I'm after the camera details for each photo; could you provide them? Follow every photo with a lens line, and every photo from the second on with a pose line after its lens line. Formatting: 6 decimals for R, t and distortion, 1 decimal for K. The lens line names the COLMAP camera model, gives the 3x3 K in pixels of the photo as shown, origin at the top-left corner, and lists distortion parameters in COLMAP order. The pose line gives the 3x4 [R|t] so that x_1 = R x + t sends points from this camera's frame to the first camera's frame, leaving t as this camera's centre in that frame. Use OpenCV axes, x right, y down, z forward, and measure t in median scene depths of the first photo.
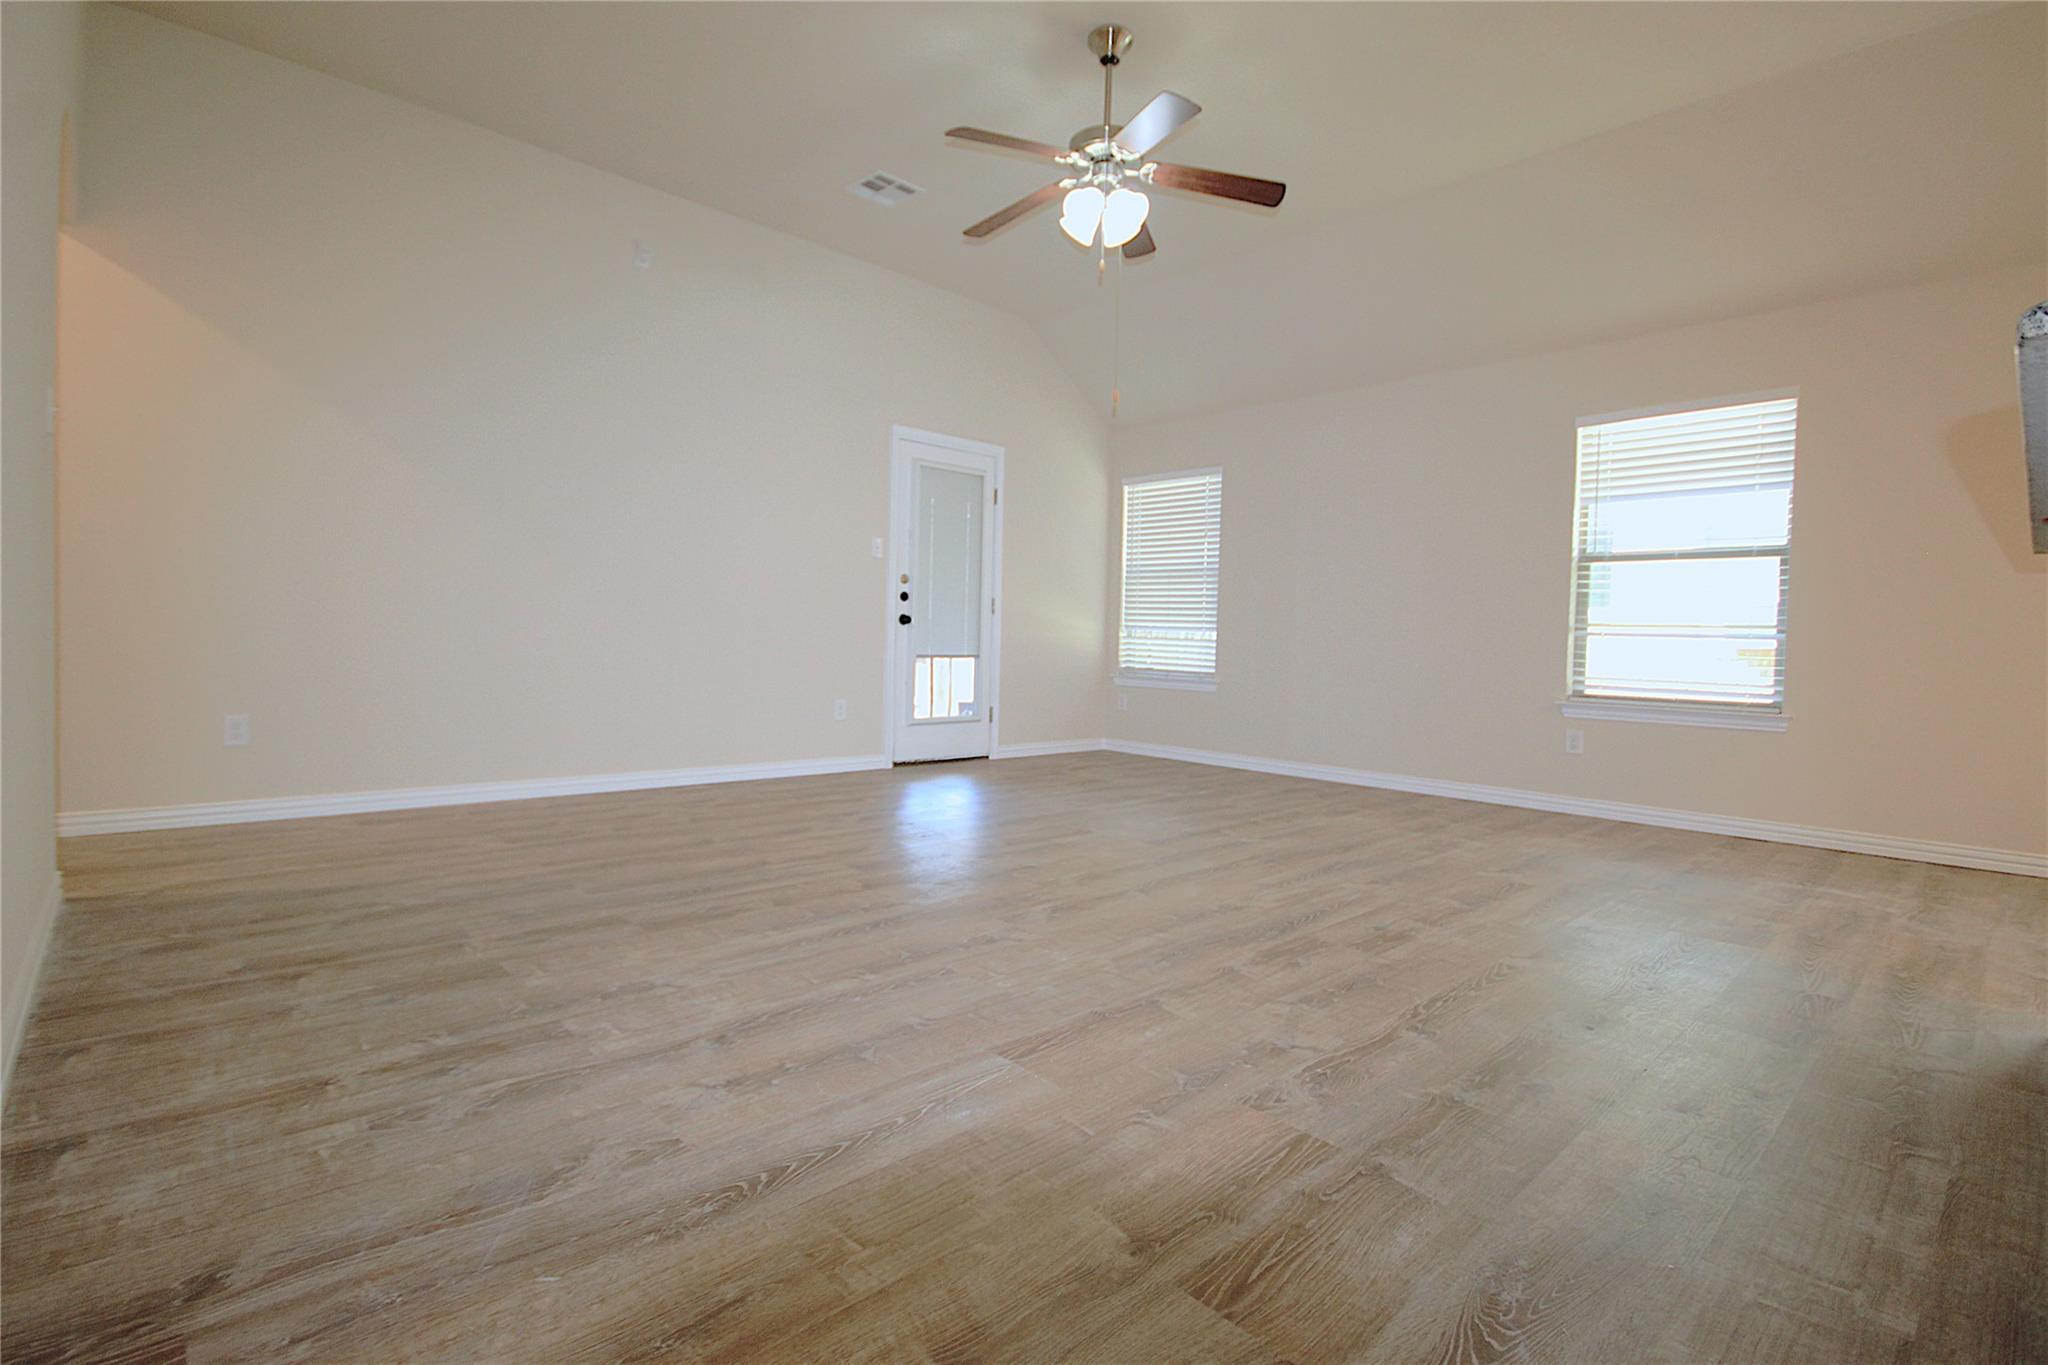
lens RADIAL K [[961.2, 0, 992.5], [0, 961.2, 663.7], [0, 0, 1]] dist [0.001709, -0.009882]
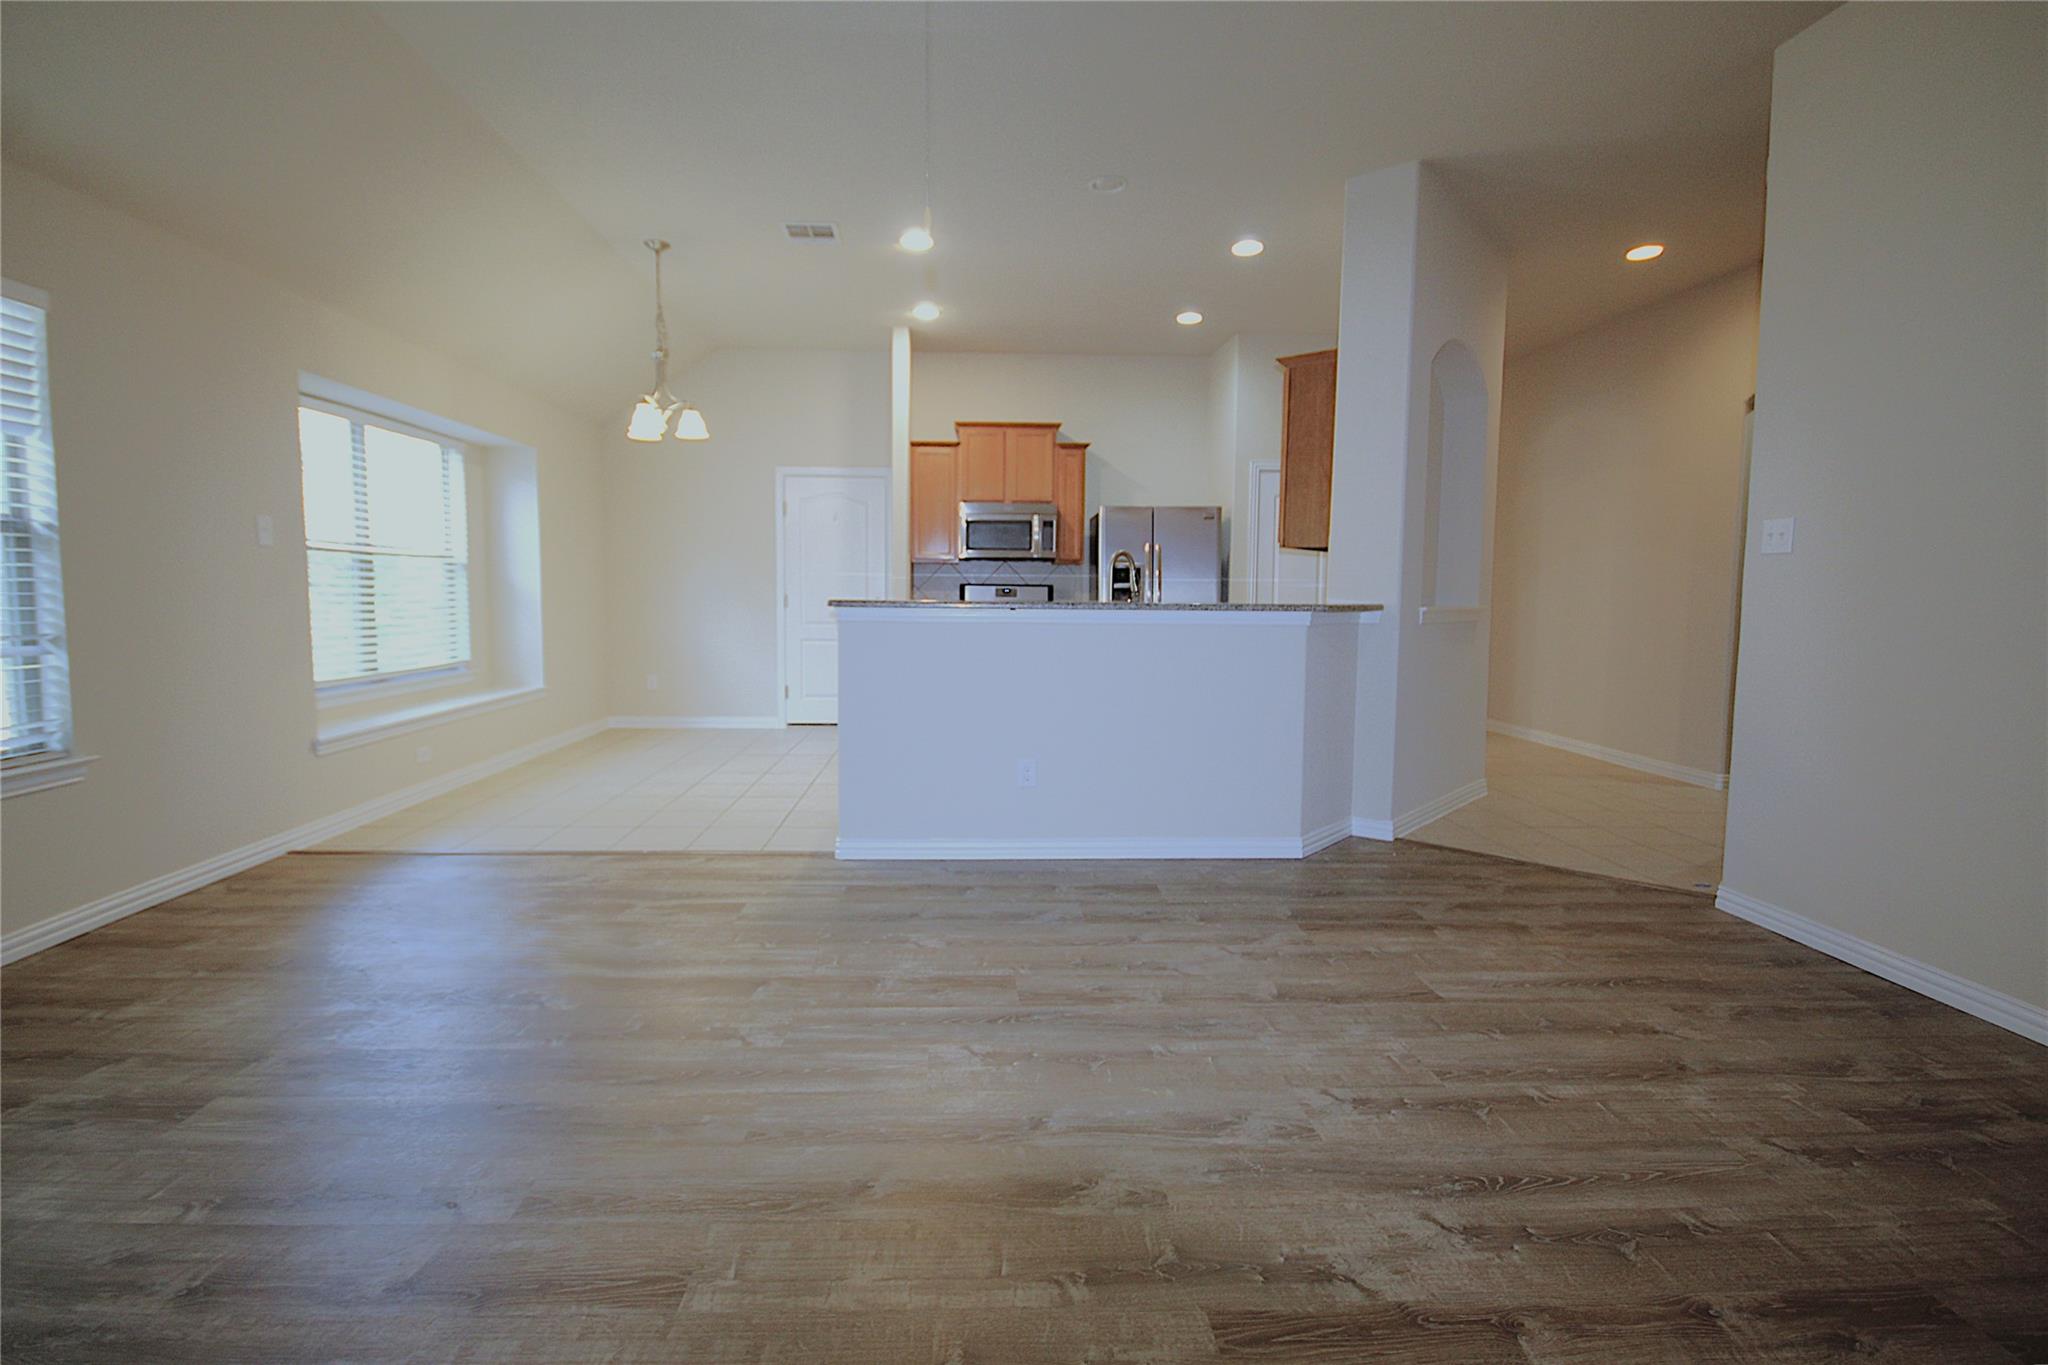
lens RADIAL K [[961.2, 0, 992.5], [0, 961.2, 663.7], [0, 0, 1]] dist [0.001709, -0.009882]
pose [[-0.771052, -0.082235, 0.631440, -0.291700], [-0.014493, 0.993635, 0.111708, -0.206211], [-0.636608, 0.076981, -0.767336, 2.125714]]
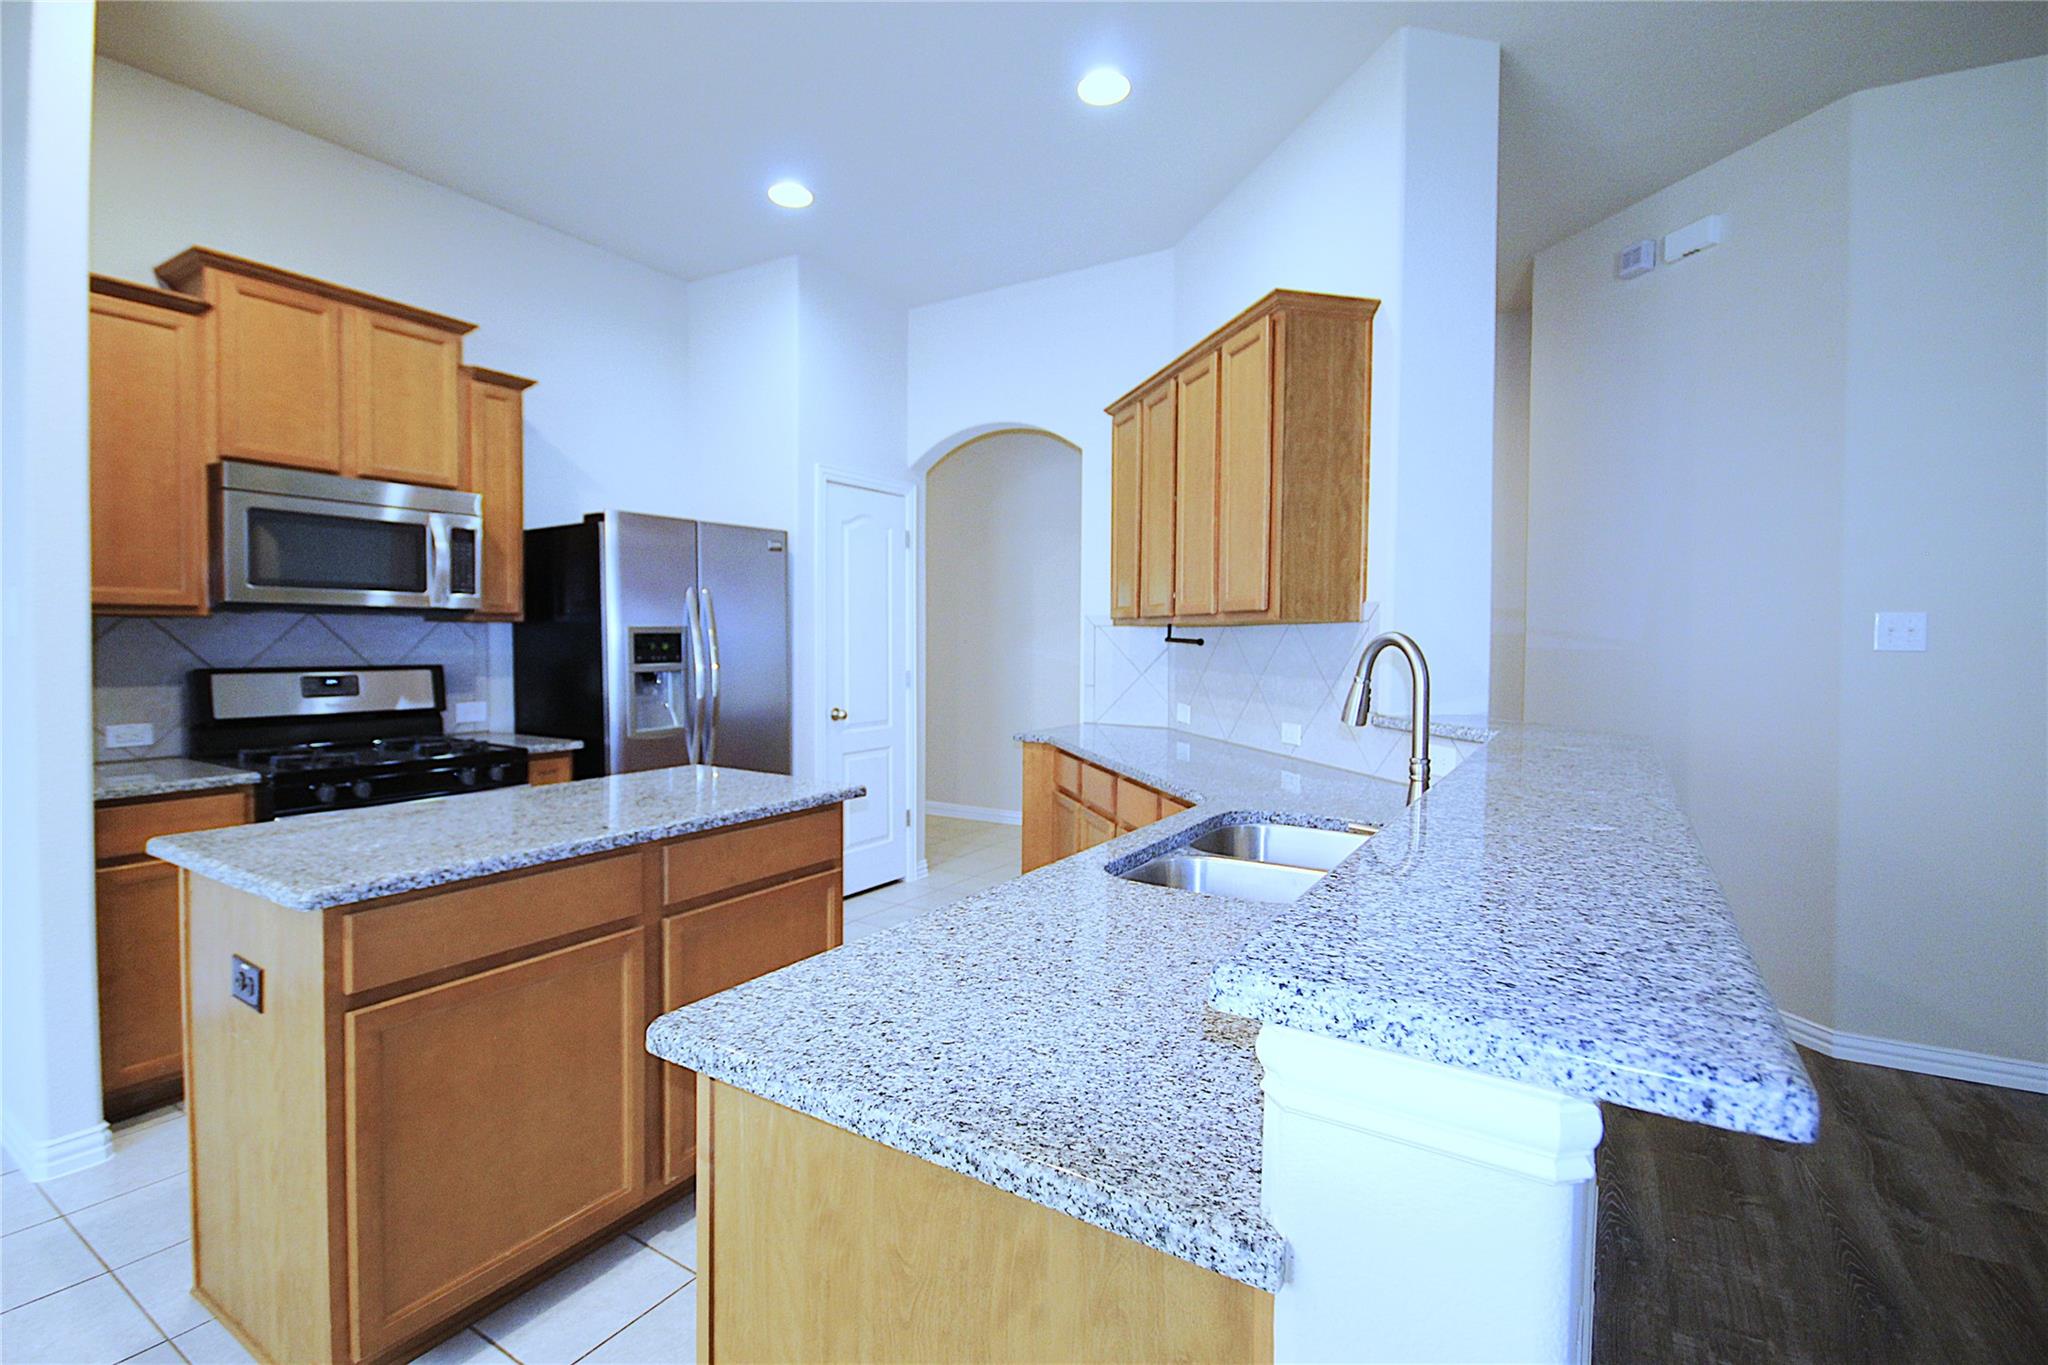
lens RADIAL K [[936.2, 0, 1021.5], [0, 936.2, 663.6], [0, 0, 1]] dist [-0.020168, 0.016269]
pose [[-0.957575, -0.028085, -0.286813, 1.286896], [-0.042130, 0.998190, 0.042916, -0.216175], [0.285089, 0.053179, -0.957025, 1.087835]]
